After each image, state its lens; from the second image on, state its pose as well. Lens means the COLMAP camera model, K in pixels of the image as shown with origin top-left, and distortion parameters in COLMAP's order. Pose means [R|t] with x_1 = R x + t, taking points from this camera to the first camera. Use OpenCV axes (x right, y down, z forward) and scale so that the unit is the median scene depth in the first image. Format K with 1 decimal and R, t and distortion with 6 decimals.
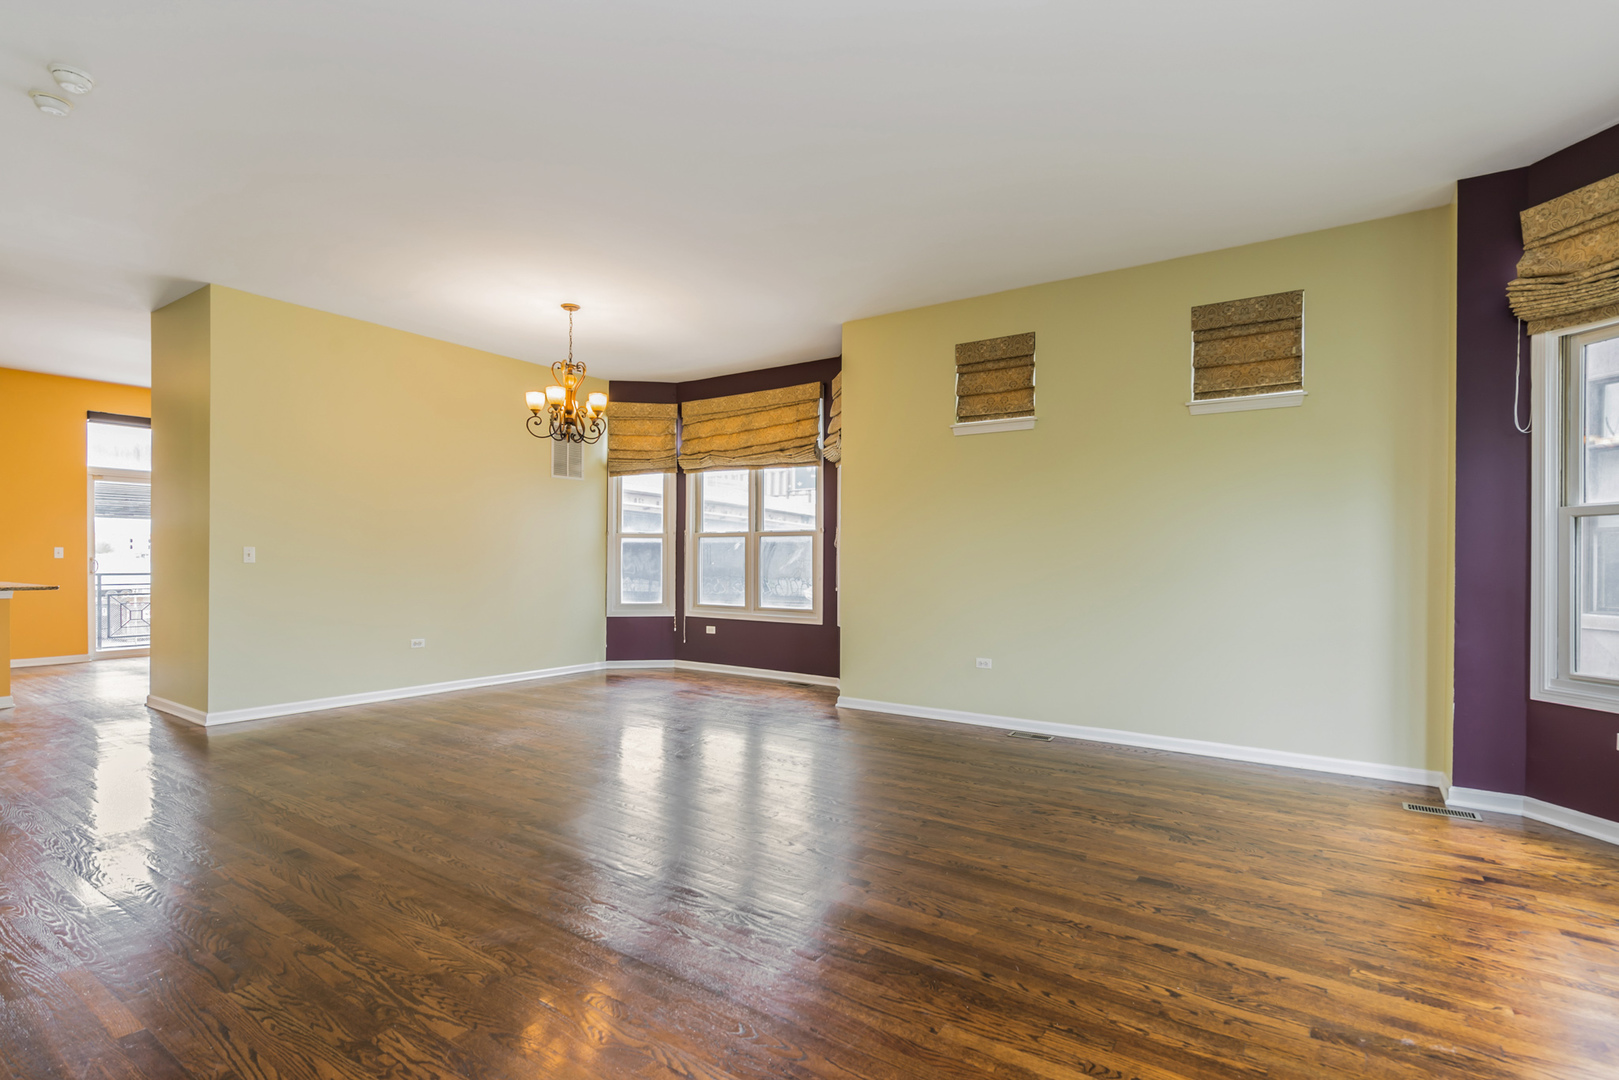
lens RADIAL K [[779.1, 0, 812.4], [0, 779.1, 552.9], [0, 0, 1]] dist [-0.011276, 0.001419]
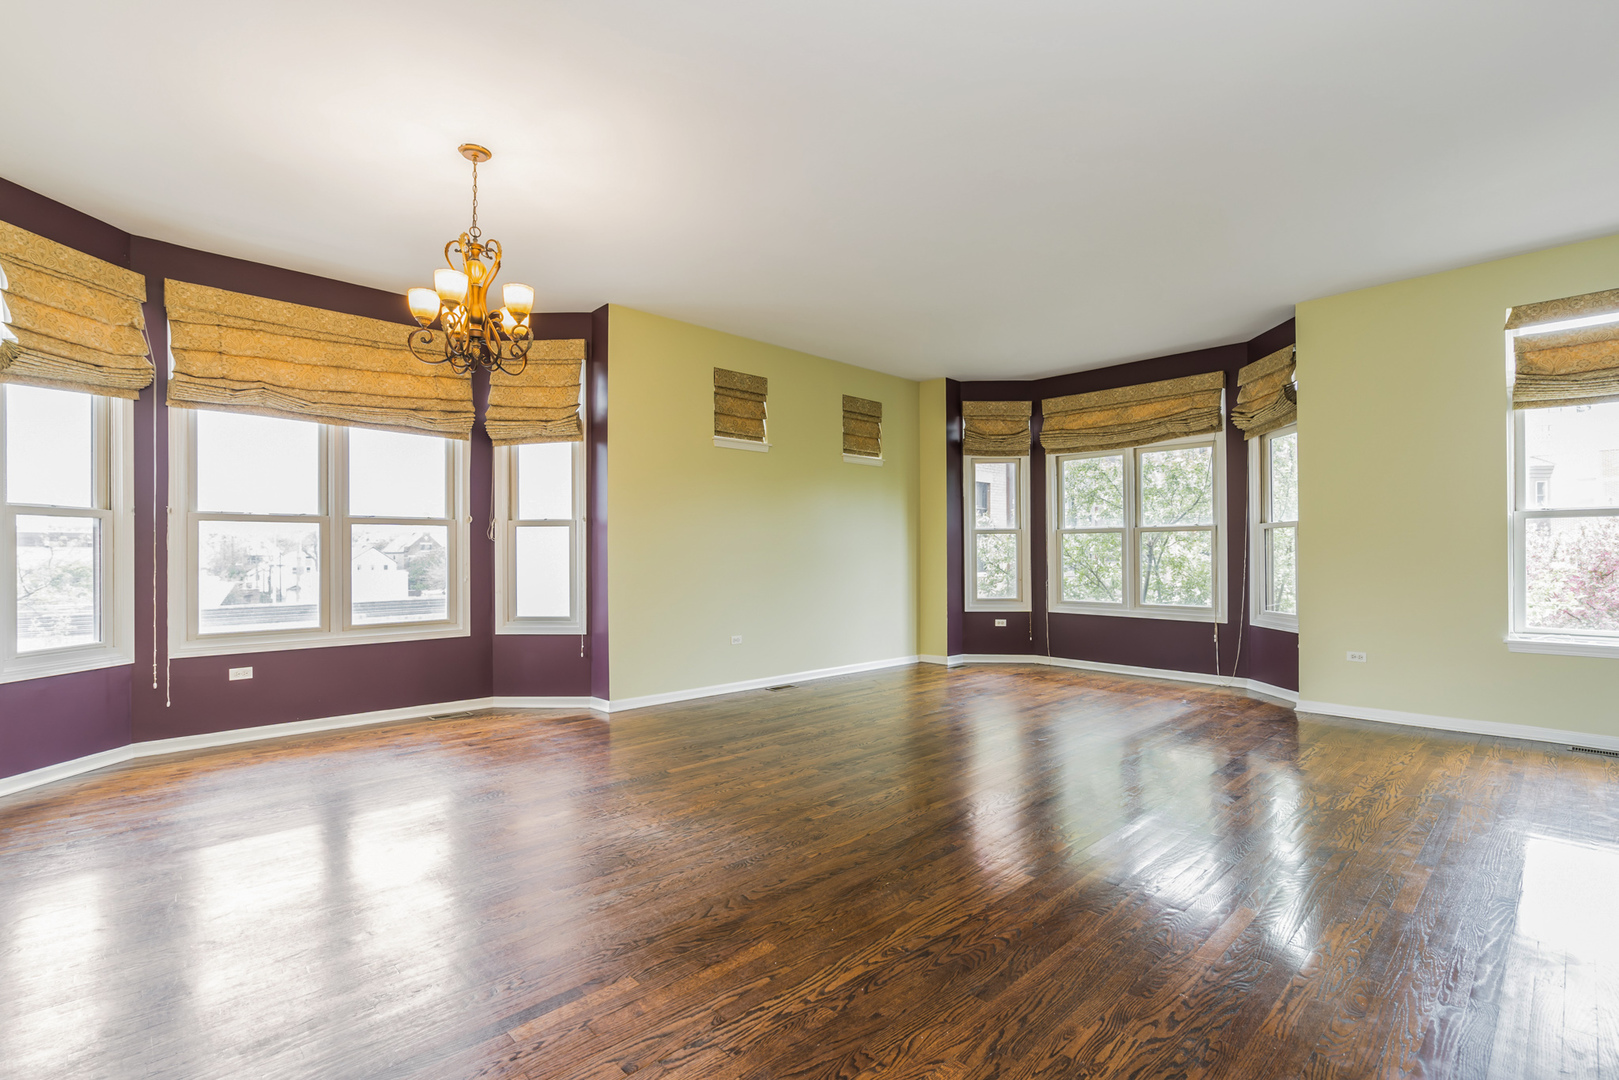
lens RADIAL K [[740.8, 0, 804.7], [0, 740.8, 555.2], [0, 0, 1]] dist [-0.007214, 0.002238]
pose [[0.213072, -0.008134, 0.977003, -0.859398], [-0.003782, 0.999951, 0.009150, -0.000490], [-0.977029, -0.005645, 0.213031, 0.635538]]
